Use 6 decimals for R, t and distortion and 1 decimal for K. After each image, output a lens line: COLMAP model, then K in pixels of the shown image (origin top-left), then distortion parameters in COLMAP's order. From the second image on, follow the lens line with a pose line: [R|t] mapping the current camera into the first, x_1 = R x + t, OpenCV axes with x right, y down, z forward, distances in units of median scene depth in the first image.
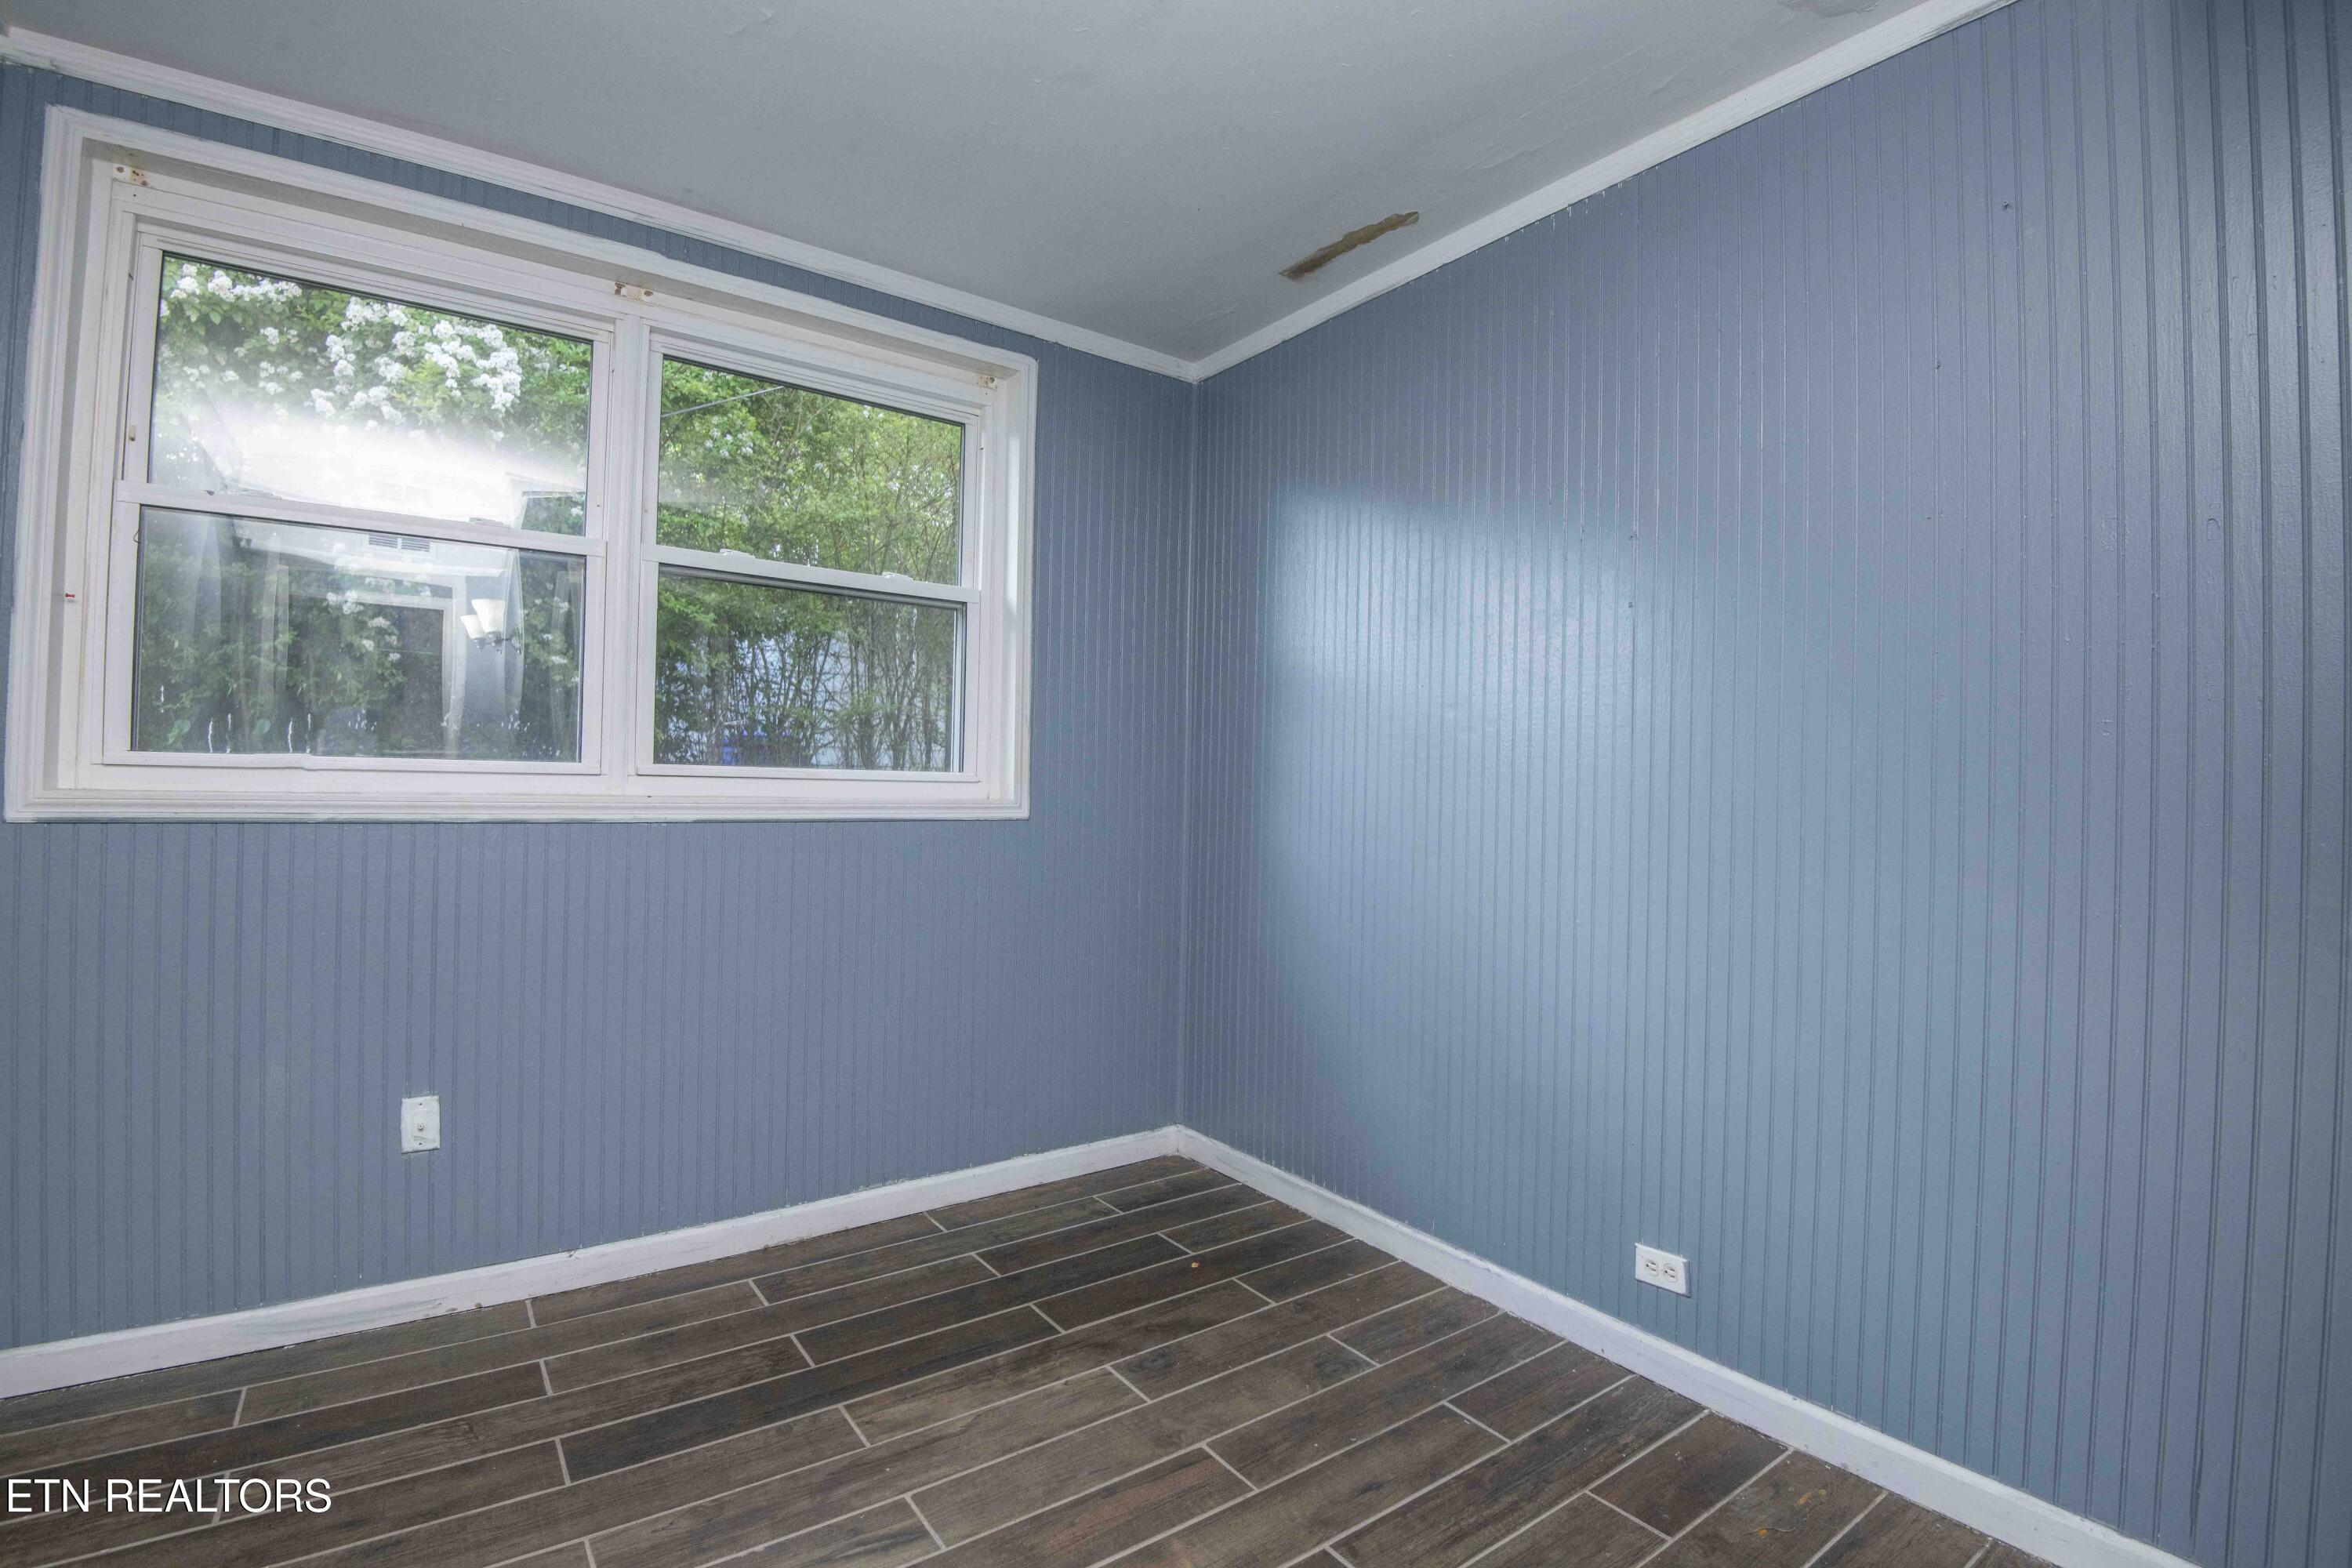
lens RADIAL K [[1086.7, 0, 1215.0], [0, 1086.7, 792.0], [0, 0, 1]] dist [-0.016561, -0.013347]
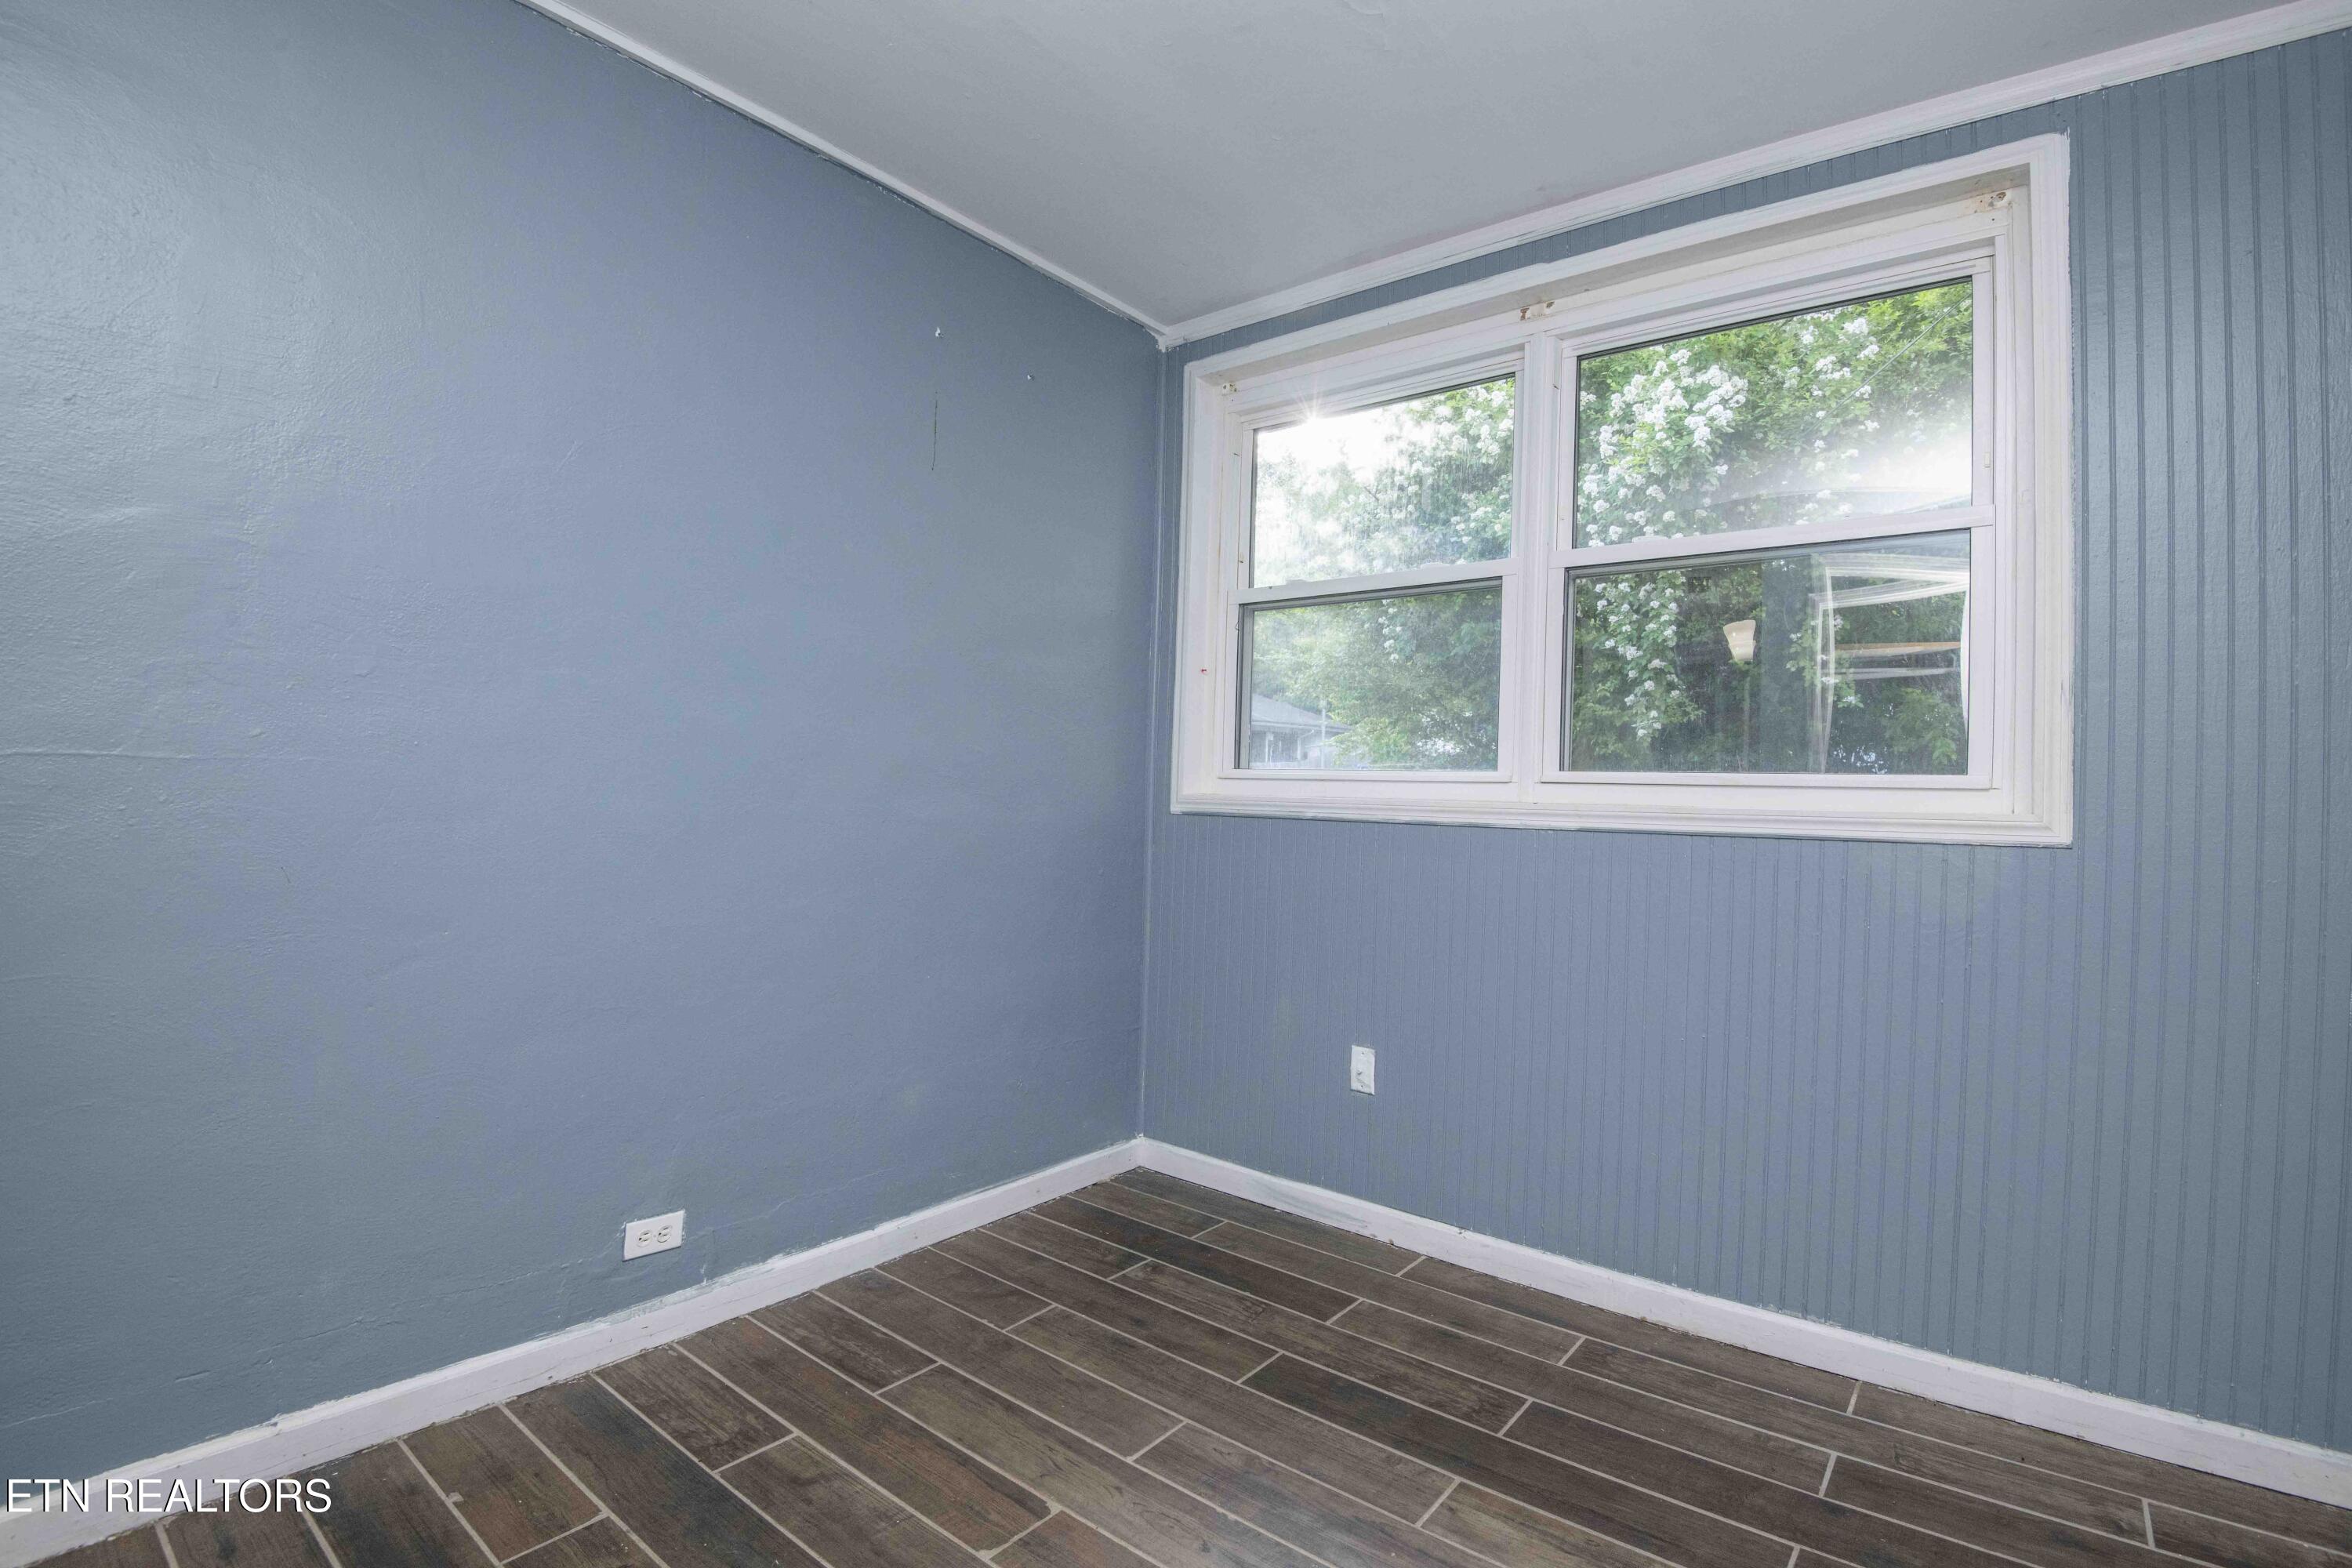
lens RADIAL K [[1086.7, 0, 1155.0], [0, 1086.7, 784.2], [0, 0, 1]] dist [-0.016561, -0.013347]
pose [[0.258211, -0.019839, -0.965885, 0.365748], [-0.024546, 0.999332, -0.027088, 0.023611], [0.965777, 0.030704, 0.257552, 0.416252]]
